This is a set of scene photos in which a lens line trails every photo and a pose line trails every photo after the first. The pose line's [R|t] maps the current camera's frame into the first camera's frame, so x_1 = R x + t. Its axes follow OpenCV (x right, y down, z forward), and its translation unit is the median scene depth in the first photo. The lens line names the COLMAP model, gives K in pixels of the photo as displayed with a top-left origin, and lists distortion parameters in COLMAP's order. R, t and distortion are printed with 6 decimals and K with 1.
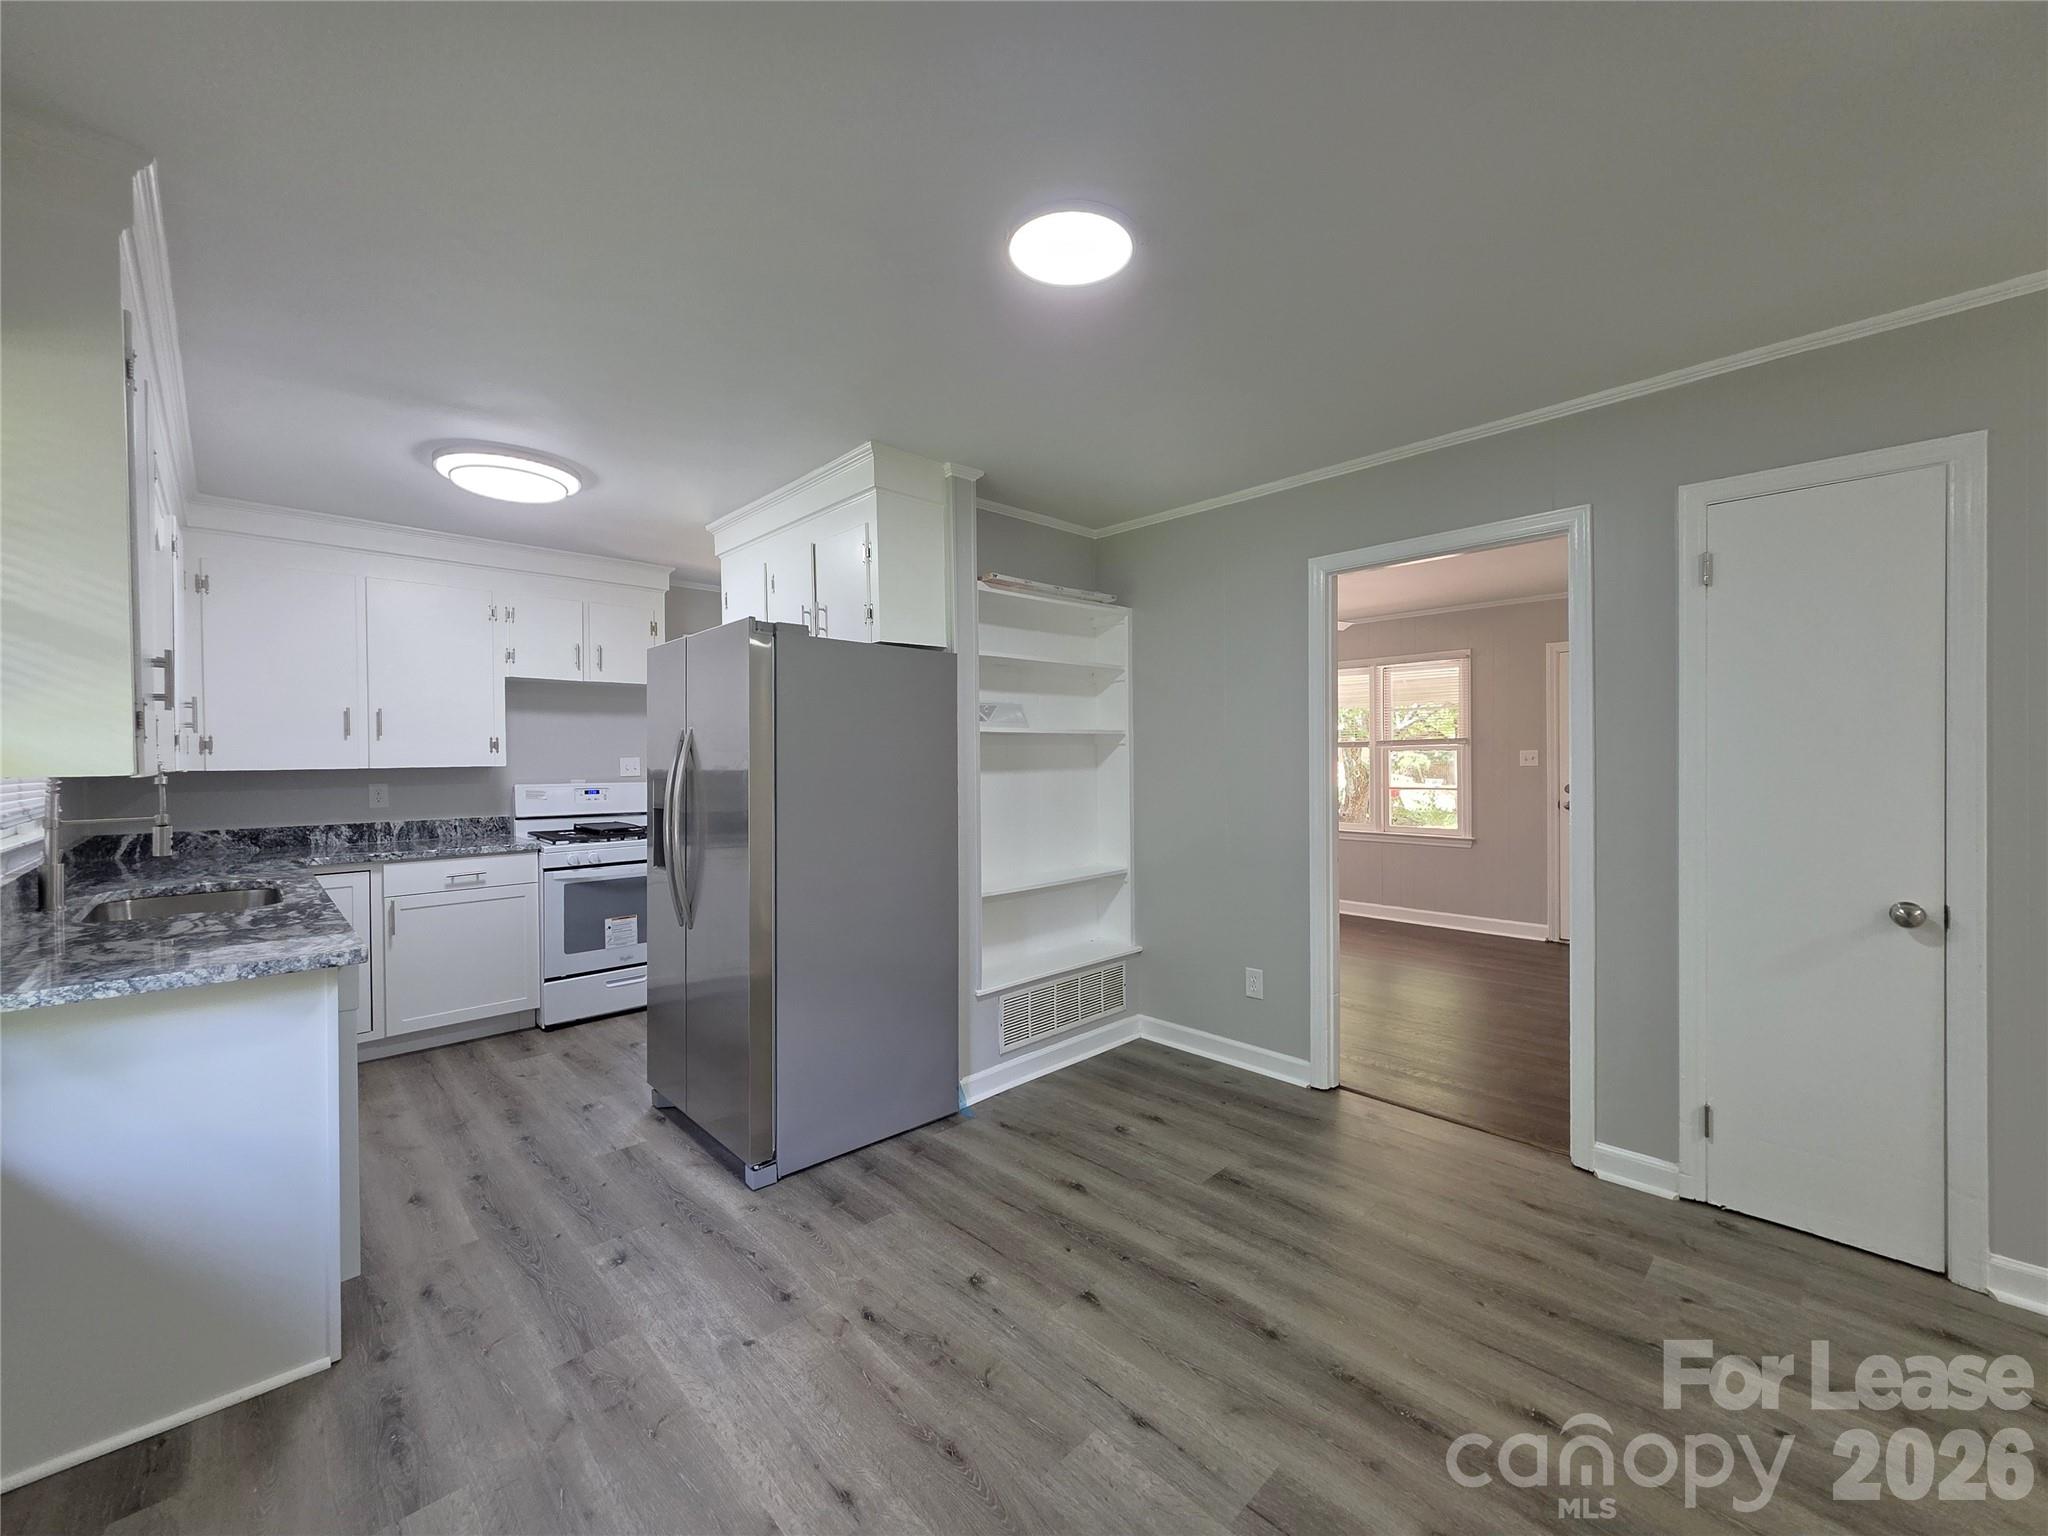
lens RADIAL K [[819.3, 0, 1026.2], [0, 819.3, 764.2], [0, 0, 1]] dist [-0.001655, -0.000424]
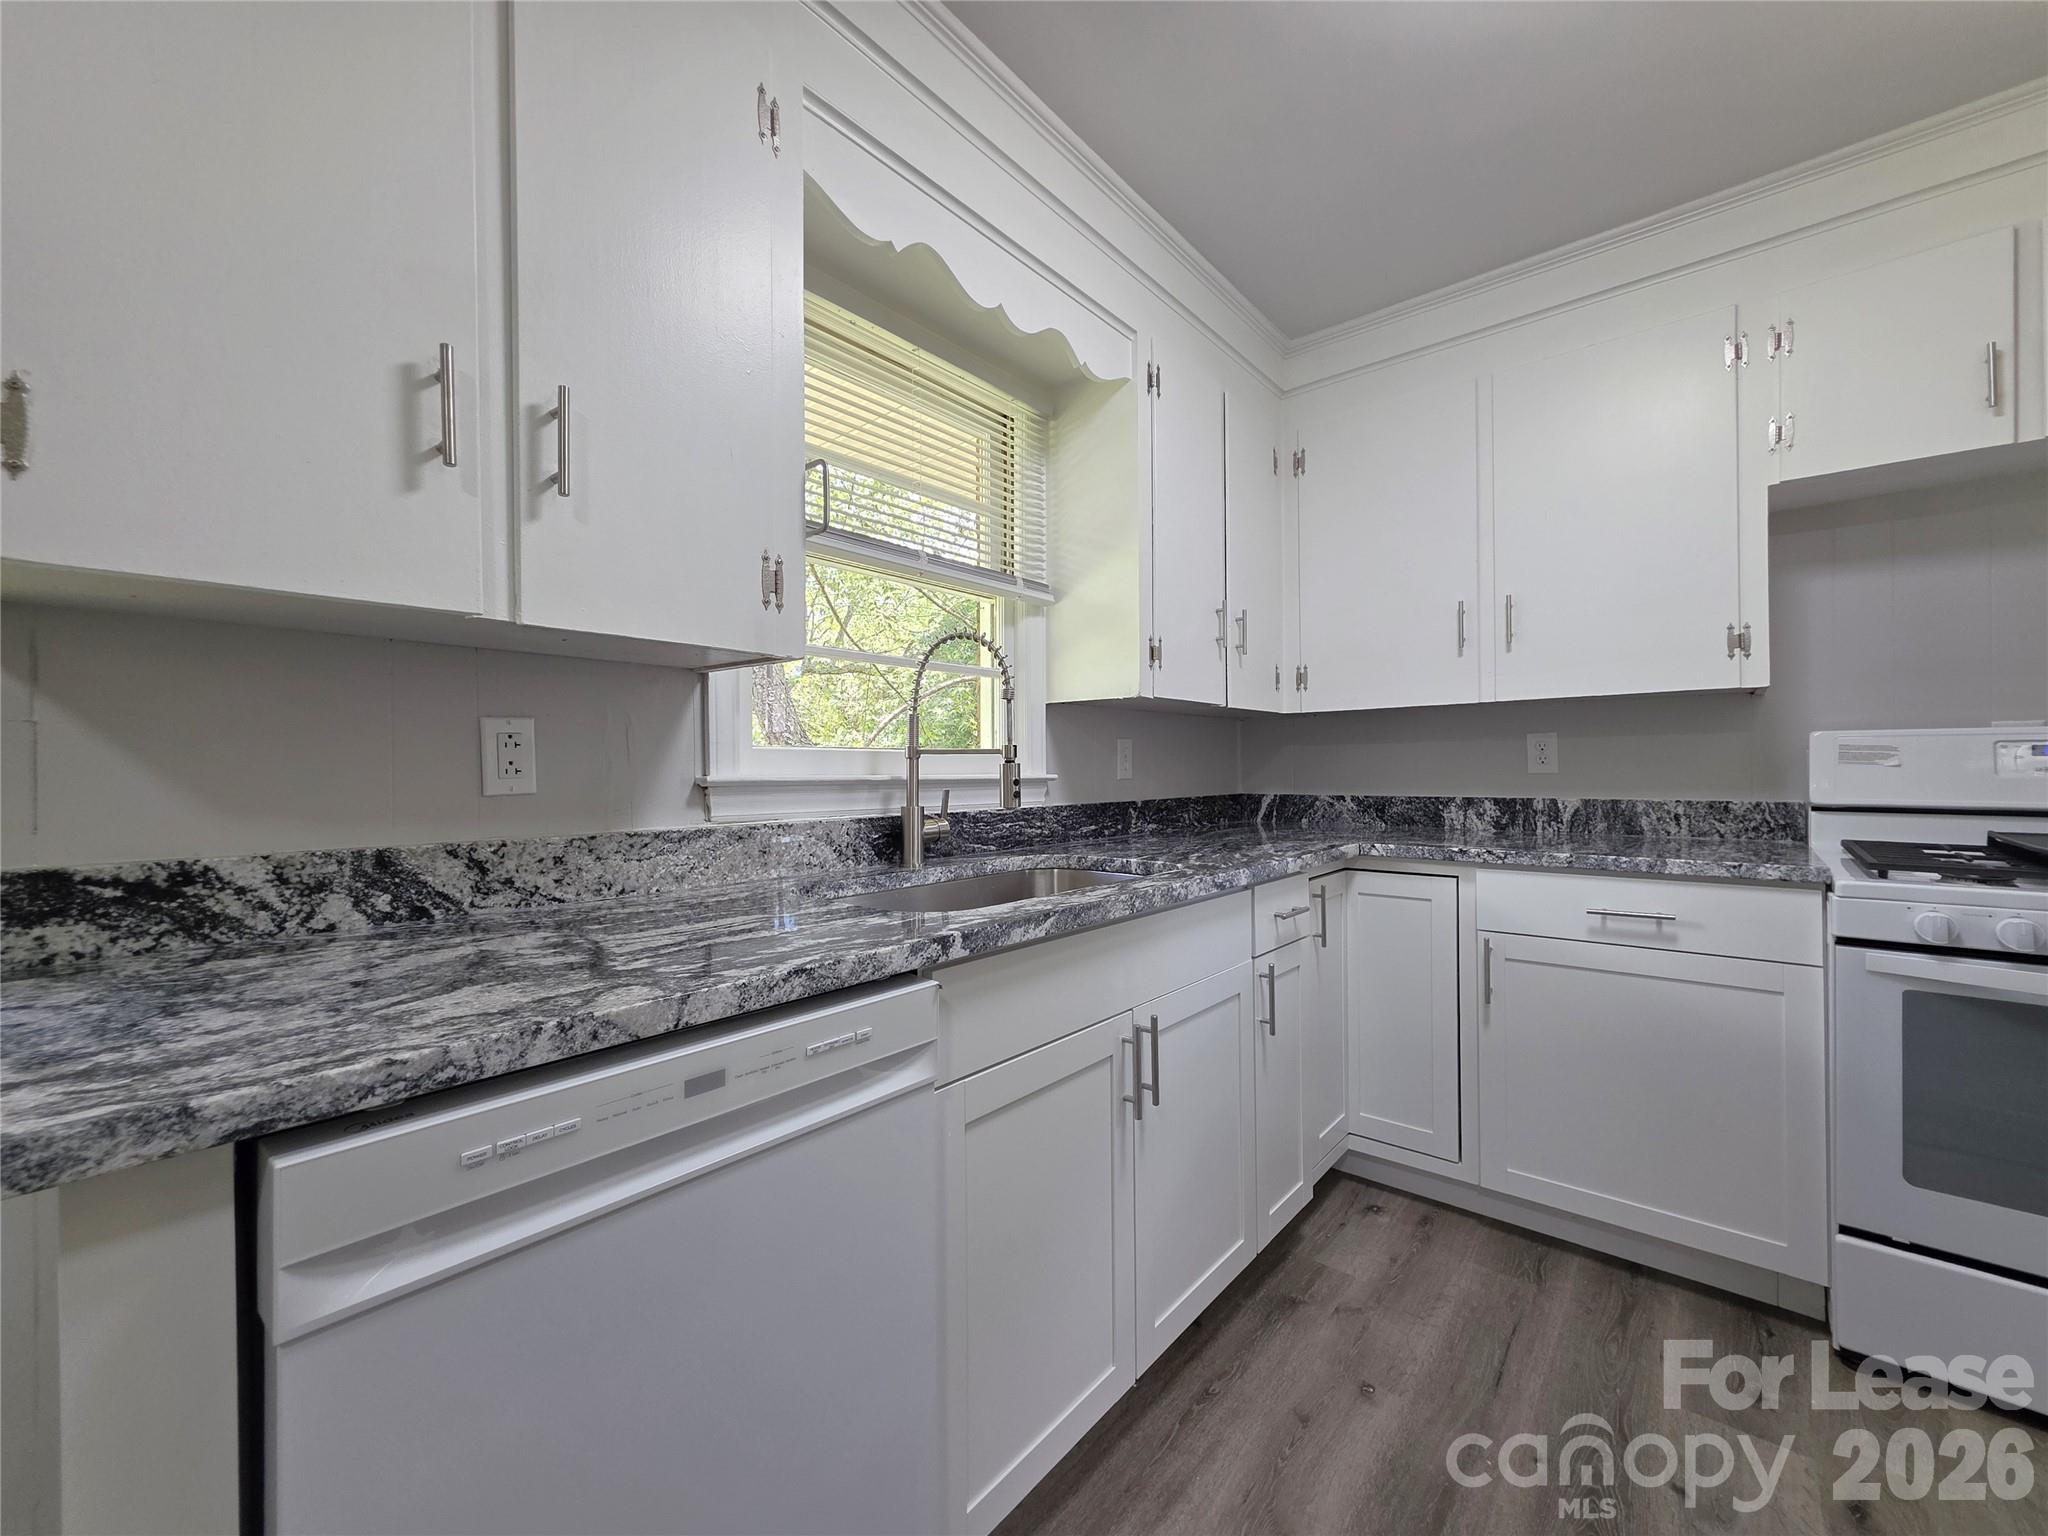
lens RADIAL K [[819.3, 0, 1027.1], [0, 819.3, 763.4], [0, 0, 1]] dist [-0.001655, -0.000424]
pose [[0.091247, 0.002036, -0.995826, -0.243309], [-0.000558, 0.999998, 0.001994, 0.045998], [0.995828, 0.000374, 0.091248, 0.590695]]
